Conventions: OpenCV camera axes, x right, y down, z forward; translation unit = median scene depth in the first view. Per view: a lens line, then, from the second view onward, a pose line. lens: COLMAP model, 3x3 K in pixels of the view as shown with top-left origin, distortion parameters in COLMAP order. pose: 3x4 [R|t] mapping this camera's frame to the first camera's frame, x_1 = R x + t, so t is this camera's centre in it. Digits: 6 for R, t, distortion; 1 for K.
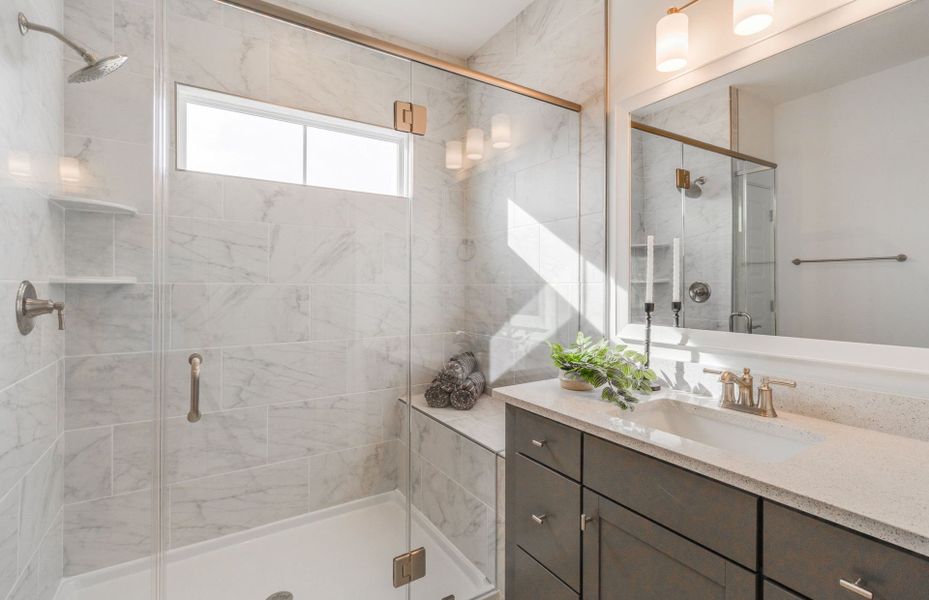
lens RADIAL K [[431.4, 0, 466.3], [0, 431.4, 289.9], [0, 0, 1]] dist [0.000271, 0.000770]
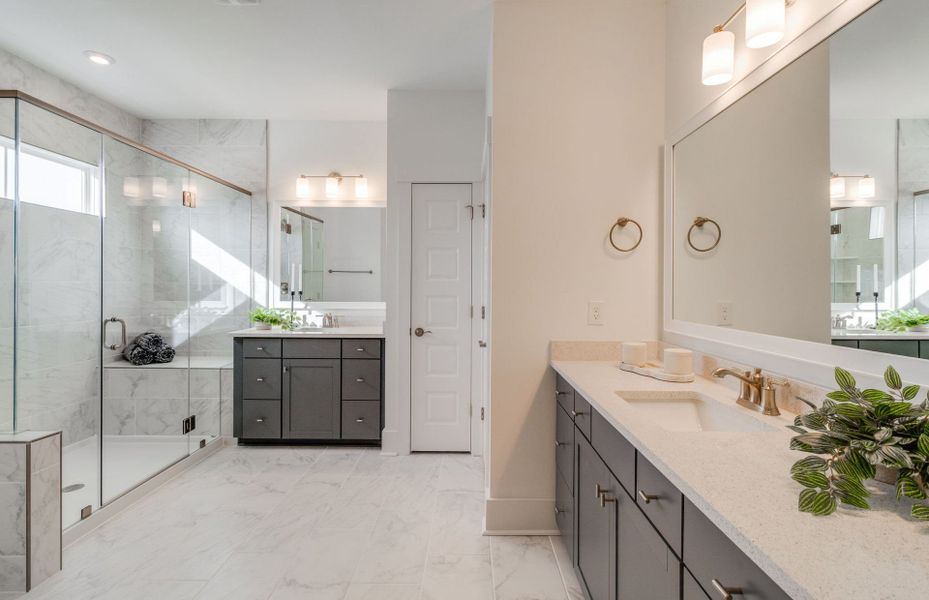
lens RADIAL K [[431.4, 0, 465.5], [0, 431.4, 290.5], [0, 0, 1]] dist [0.000271, 0.000770]
pose [[0.543623, -0.005116, 0.839314, -0.803534], [-0.002853, 0.999964, 0.007943, 0.001196], [-0.839325, -0.006713, 0.543589, -0.838817]]
